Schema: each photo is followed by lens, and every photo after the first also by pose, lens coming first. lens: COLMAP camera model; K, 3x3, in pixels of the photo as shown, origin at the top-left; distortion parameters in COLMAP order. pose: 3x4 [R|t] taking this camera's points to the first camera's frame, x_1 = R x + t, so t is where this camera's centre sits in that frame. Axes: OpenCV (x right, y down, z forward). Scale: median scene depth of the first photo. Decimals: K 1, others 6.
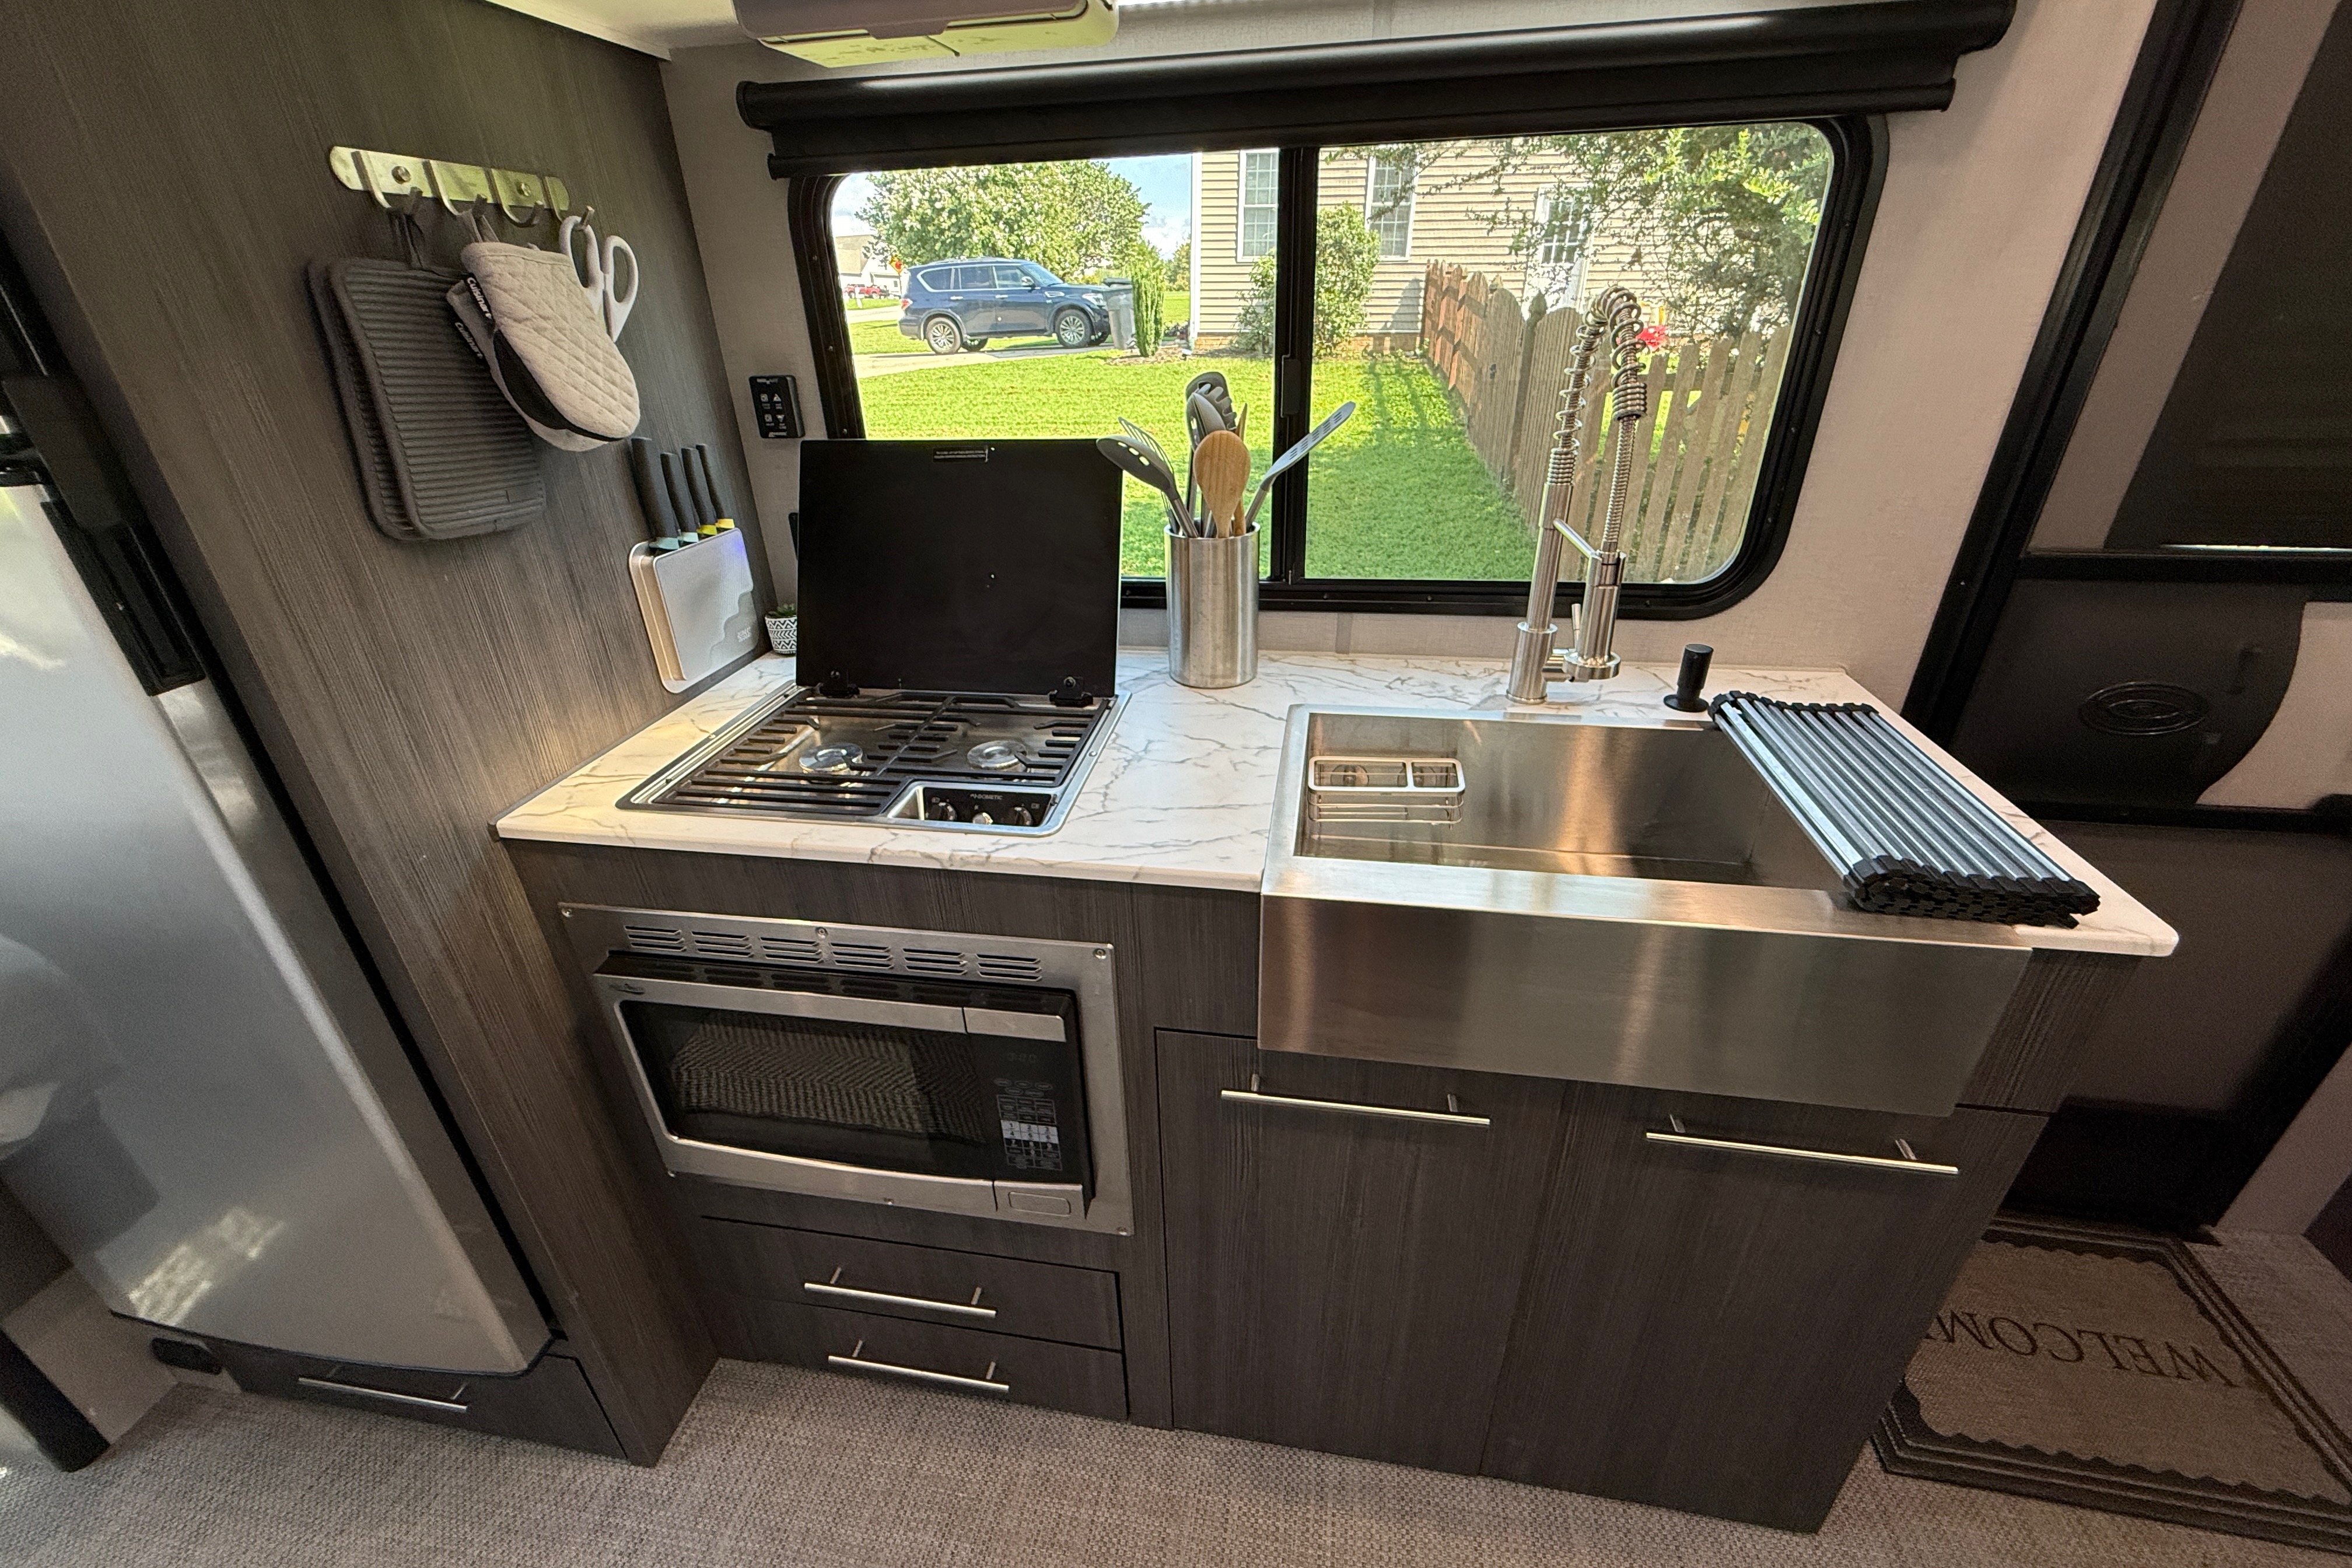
lens RADIAL K [[943.5, 0, 1167.1], [0, 943.5, 780.2], [0, 0, 1]] dist [0.001893, 0.000999]
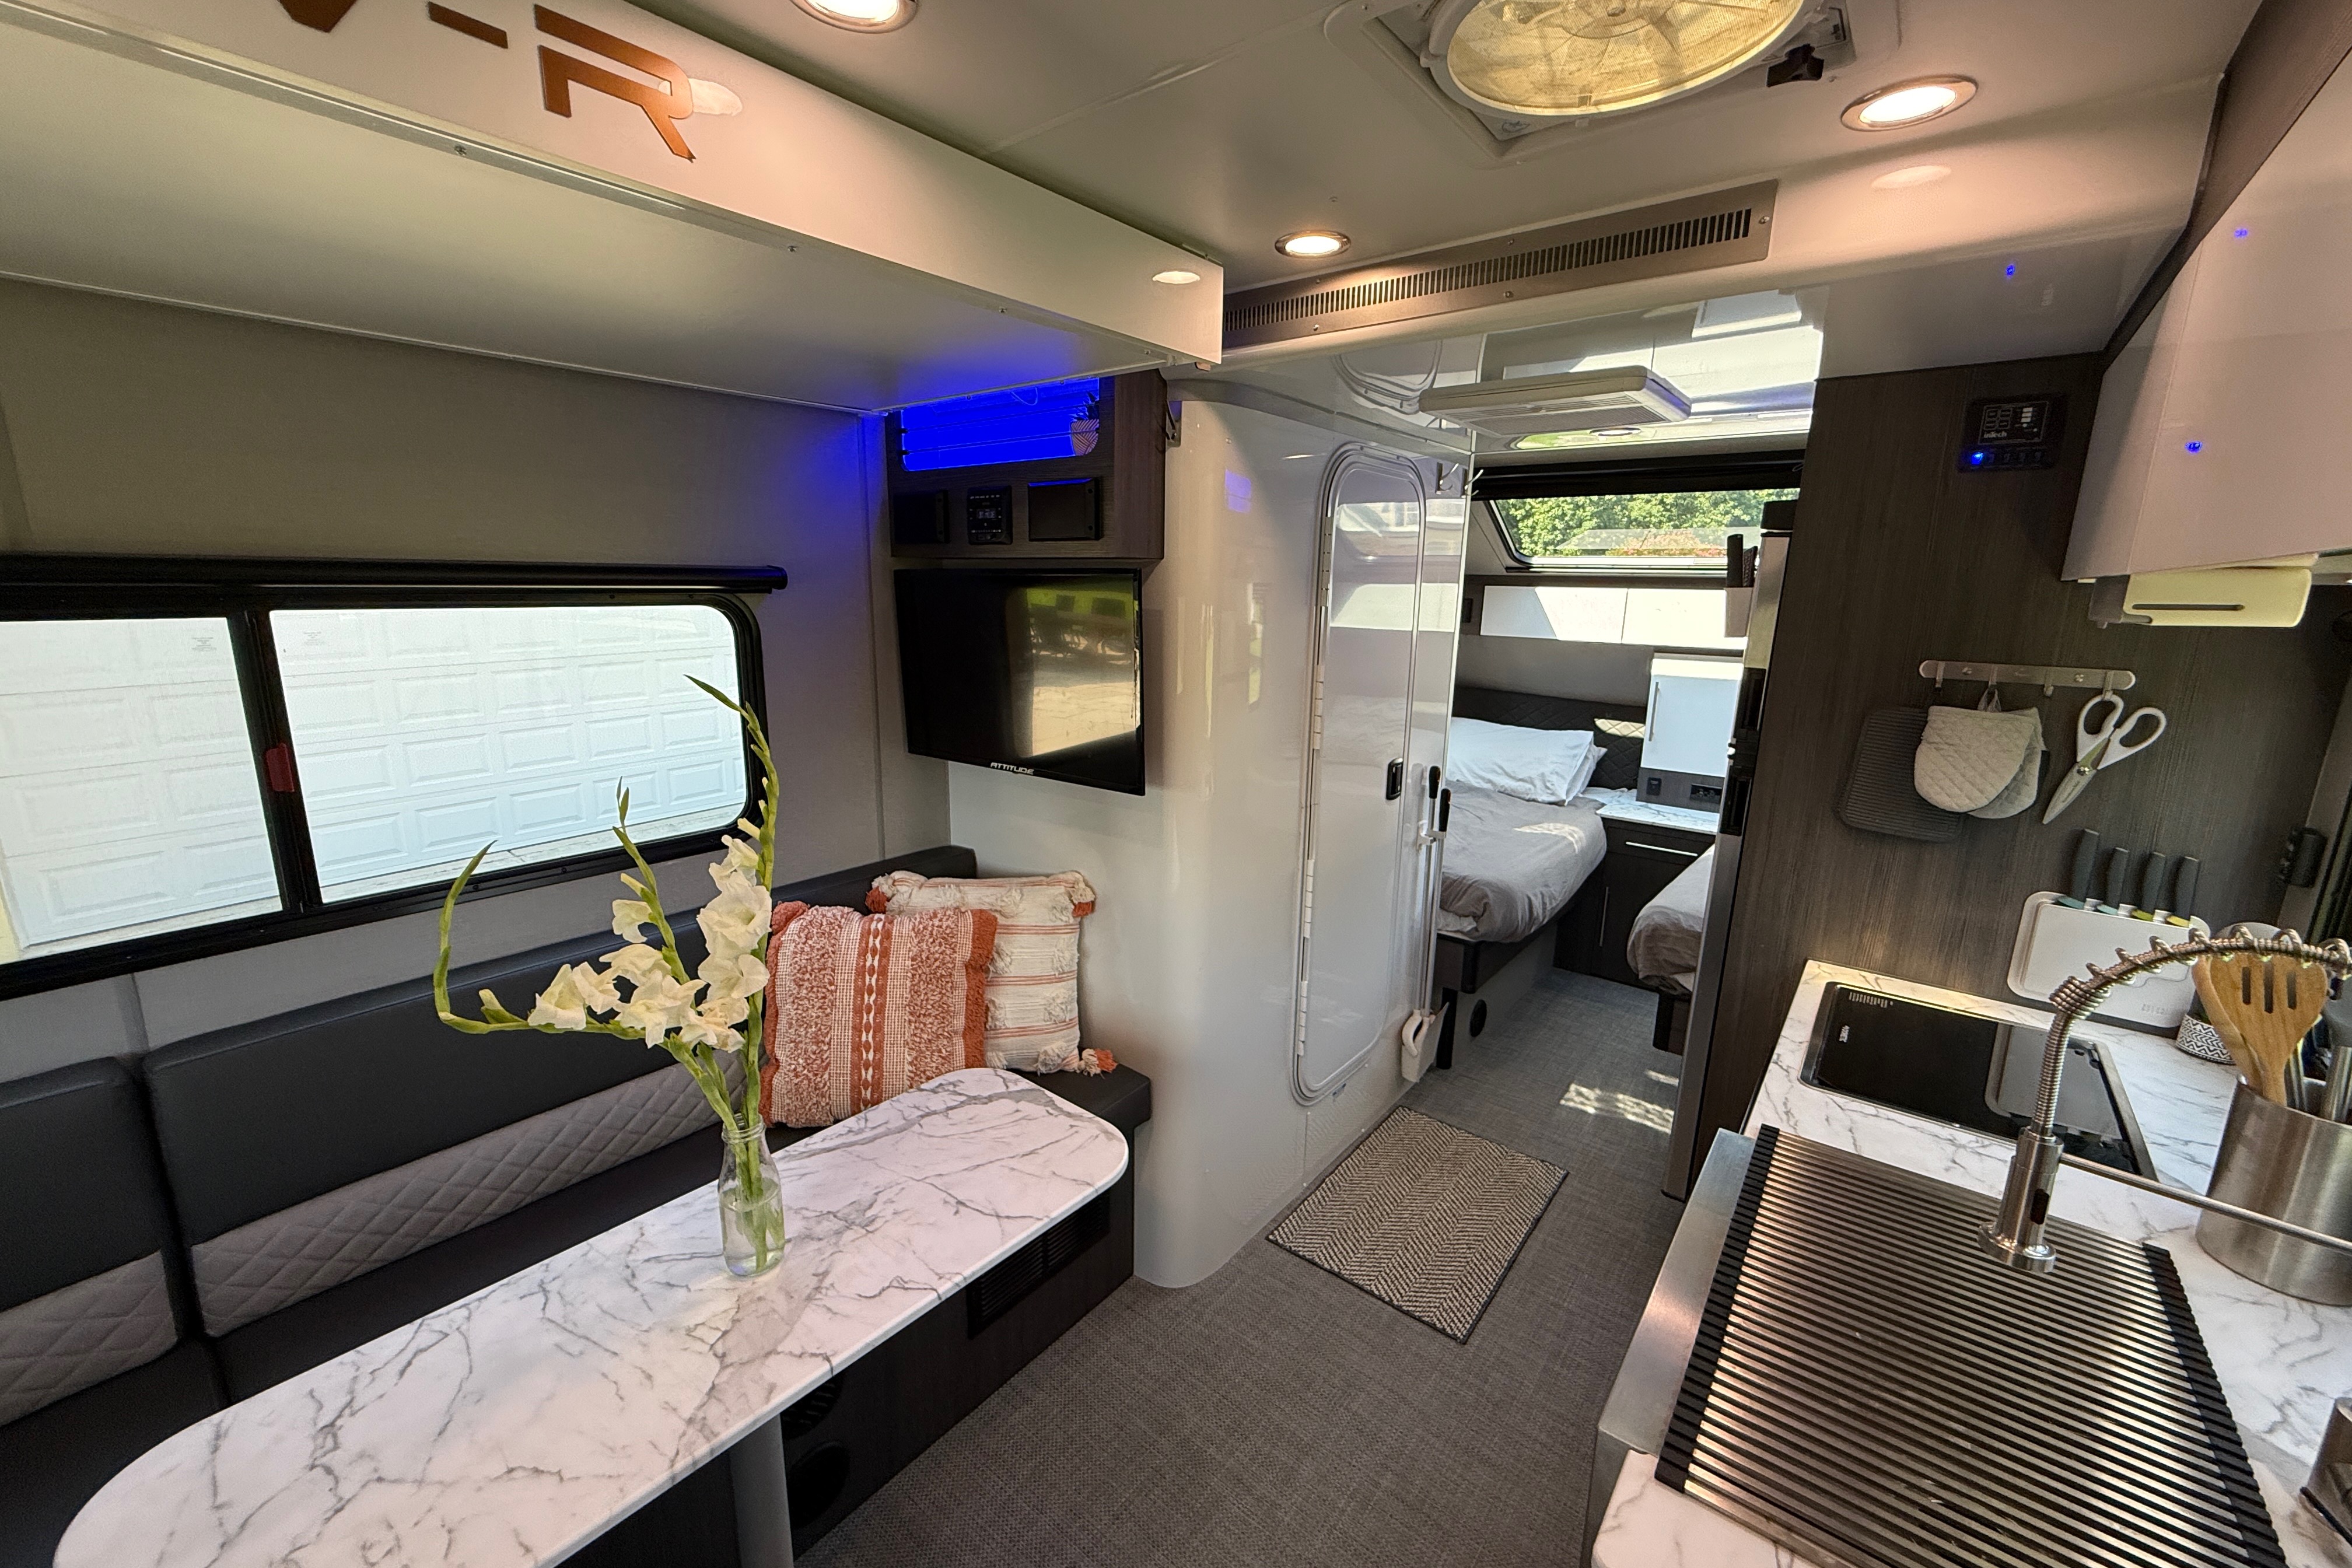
lens RADIAL K [[943.5, 0, 1173.4], [0, 943.5, 782.6], [0, 0, 1]] dist [0.001893, 0.000999]
pose [[-0.482822, 0.202959, -0.851875, 1.326691], [-0.407584, 0.808905, 0.423731, -0.481006], [0.775086, 0.551798, -0.307834, 0.359410]]
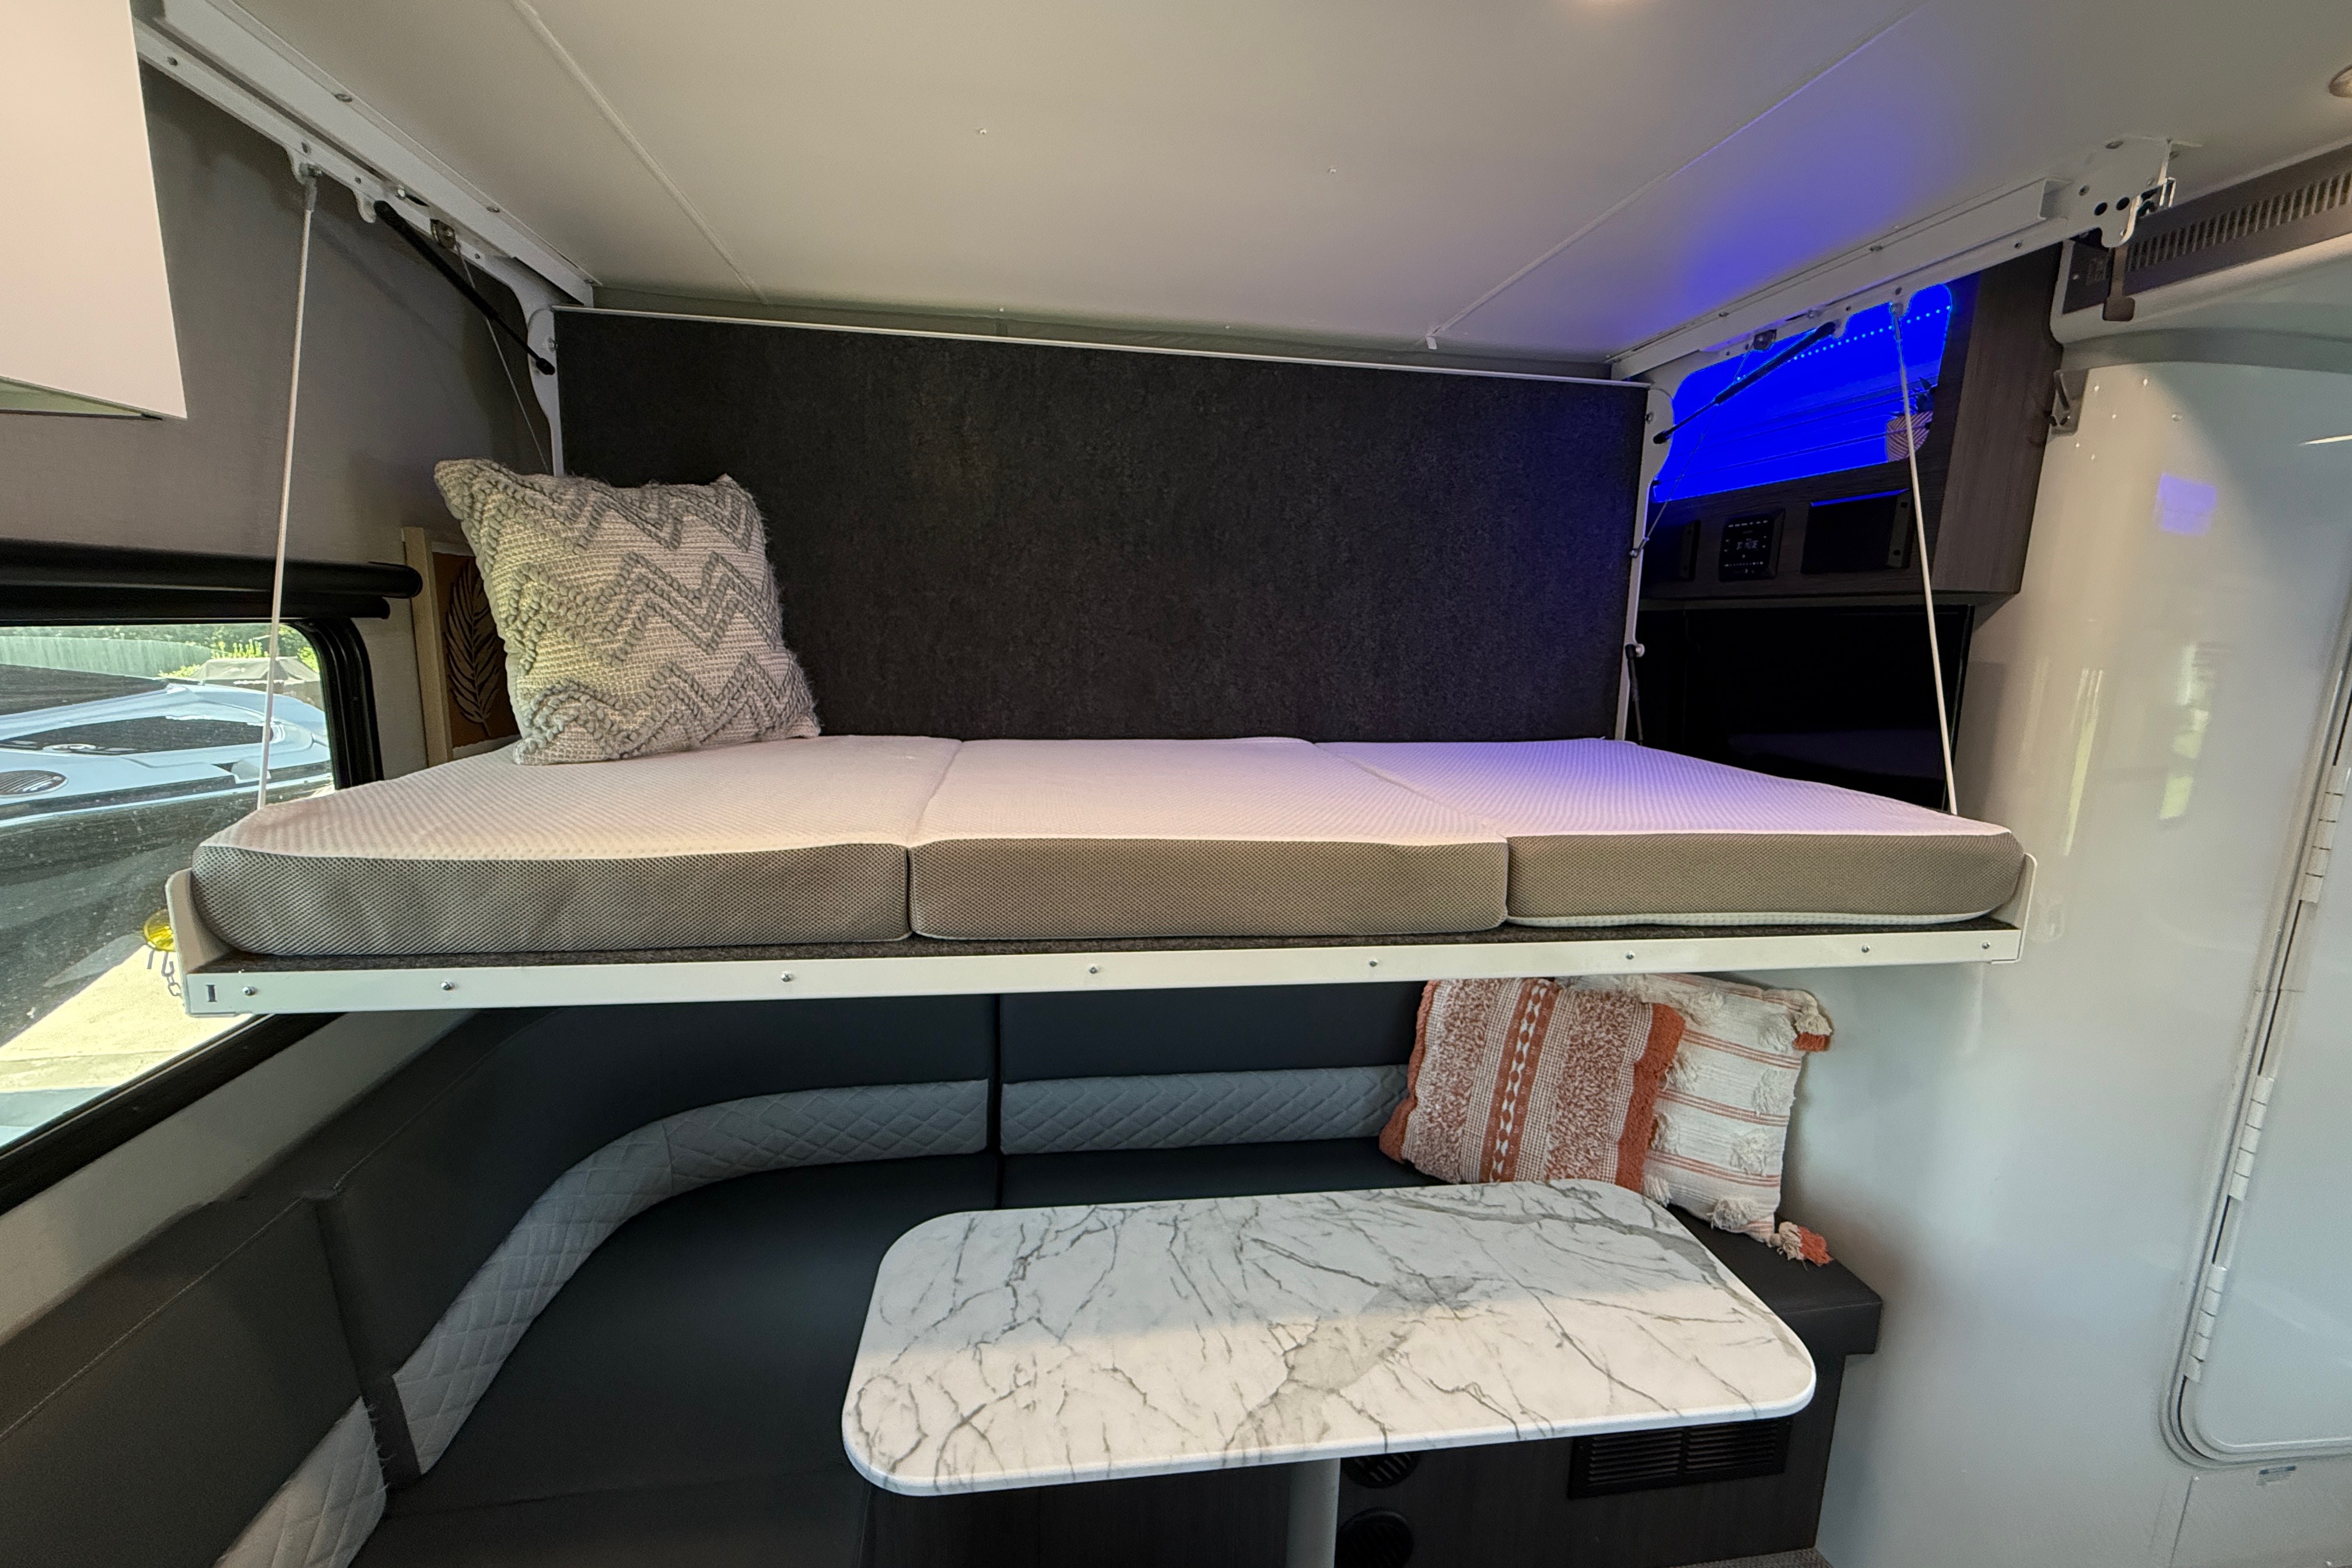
lens RADIAL K [[943.5, 0, 1168.6], [0, 943.5, 782.3], [0, 0, 1]] dist [0.001893, 0.000999]
pose [[-0.947515, 0.051609, -0.315520, 1.242357], [-0.151496, 0.796581, 0.585242, -0.430867], [0.281541, 0.602325, -0.746953, 0.352120]]
